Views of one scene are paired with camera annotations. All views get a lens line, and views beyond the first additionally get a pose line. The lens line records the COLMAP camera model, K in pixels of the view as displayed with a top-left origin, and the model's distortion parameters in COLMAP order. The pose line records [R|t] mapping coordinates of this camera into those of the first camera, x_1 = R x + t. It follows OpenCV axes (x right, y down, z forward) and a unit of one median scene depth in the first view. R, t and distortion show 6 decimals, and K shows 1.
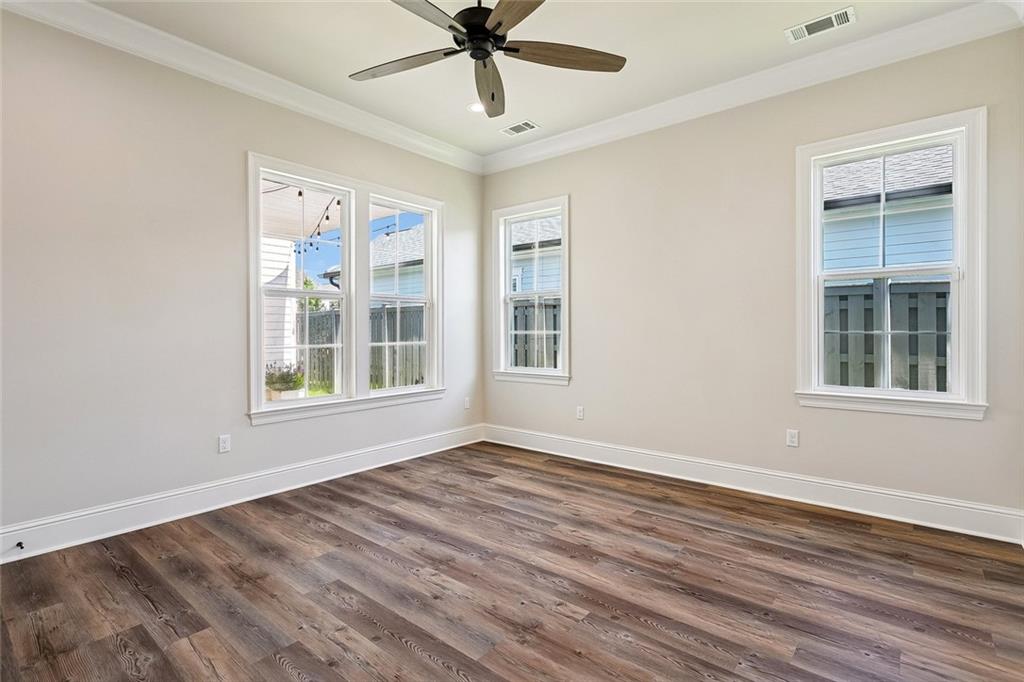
lens RADIAL K [[491.9, 0, 503.9], [0, 491.9, 340.0], [0, 0, 1]] dist [0.000754, 0.000492]
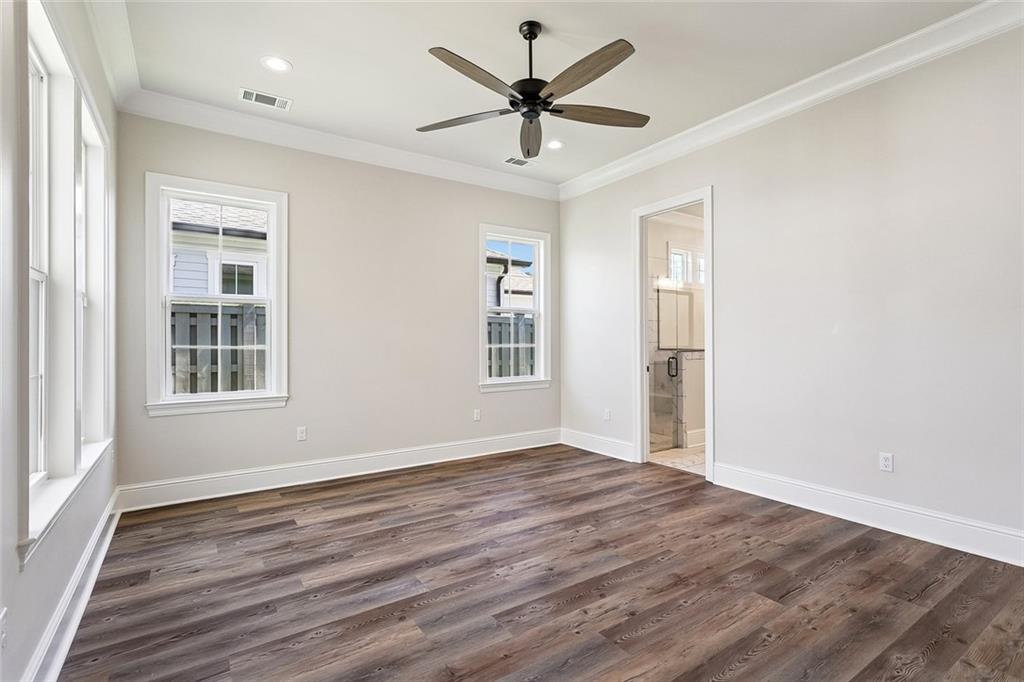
lens RADIAL K [[491.9, 0, 503.9], [0, 491.9, 340.0], [0, 0, 1]] dist [0.000754, 0.000492]
pose [[0.271016, 0.007545, 0.962545, -0.937849], [0.023825, 0.999610, -0.014544, -0.009939], [-0.962280, 0.026875, 0.270731, 0.552379]]
